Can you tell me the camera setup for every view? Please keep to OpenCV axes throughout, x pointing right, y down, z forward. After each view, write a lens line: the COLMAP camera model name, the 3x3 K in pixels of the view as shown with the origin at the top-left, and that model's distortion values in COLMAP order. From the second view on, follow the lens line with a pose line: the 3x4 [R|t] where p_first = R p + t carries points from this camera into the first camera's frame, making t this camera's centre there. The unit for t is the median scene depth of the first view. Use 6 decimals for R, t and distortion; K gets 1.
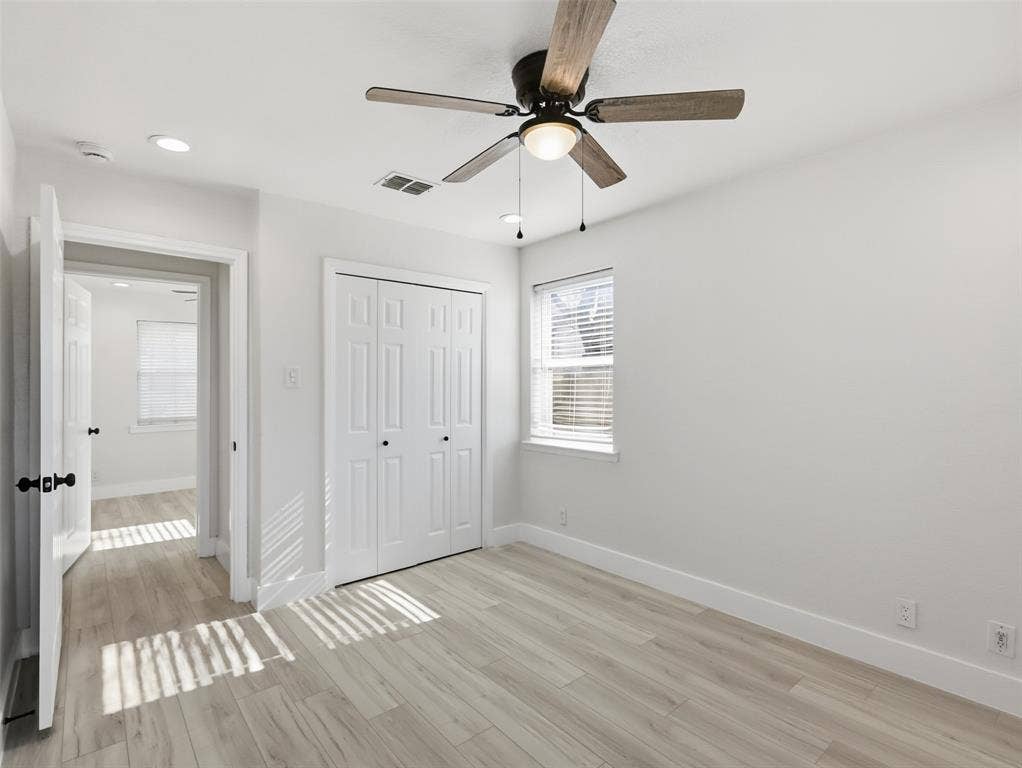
lens RADIAL K [[507.5, 0, 509.6], [0, 507.5, 382.1], [0, 0, 1]] dist [0.004816, 0.000123]
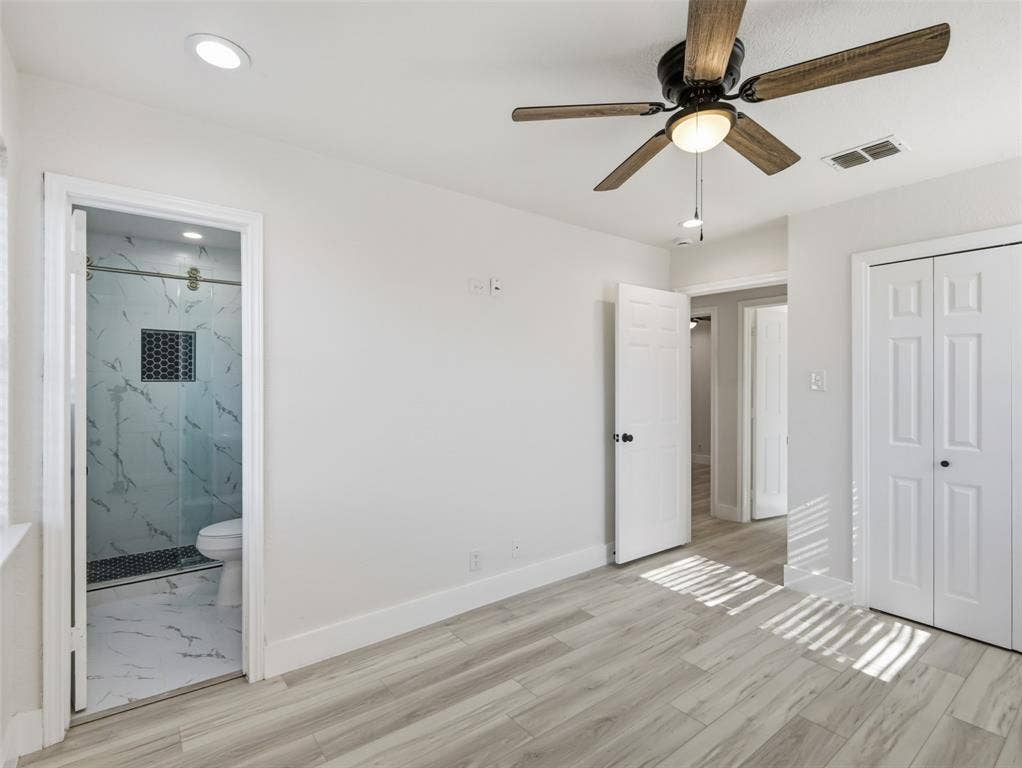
lens RADIAL K [[507.5, 0, 512.8], [0, 507.5, 385.9], [0, 0, 1]] dist [0.004816, 0.000123]
pose [[-0.033245, 0.005200, -0.999434, 0.683231], [0.002133, 0.999985, 0.005132, -0.006168], [0.999445, -0.001961, -0.033256, 0.446778]]
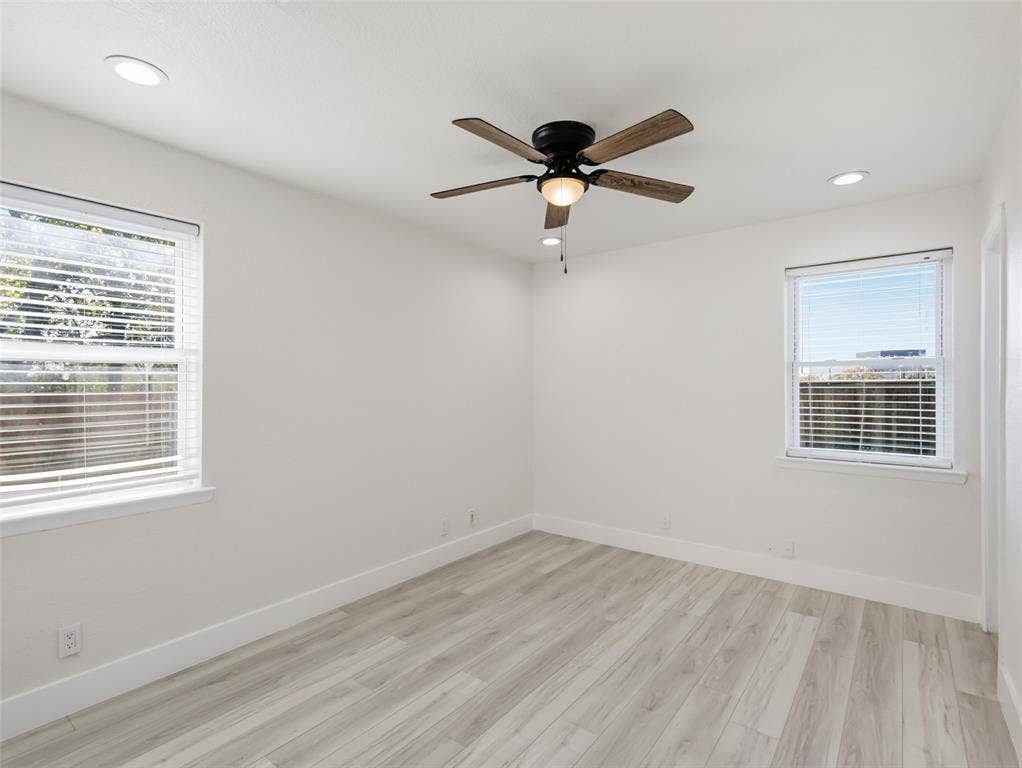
lens RADIAL K [[507.5, 0, 513.6], [0, 507.5, 386.1], [0, 0, 1]] dist [0.004816, 0.000123]
pose [[-0.217949, 0.003478, 0.975954, -0.712600], [0.000994, 0.999994, -0.003342, -0.000545], [-0.975960, 0.000242, -0.217951, 0.909592]]
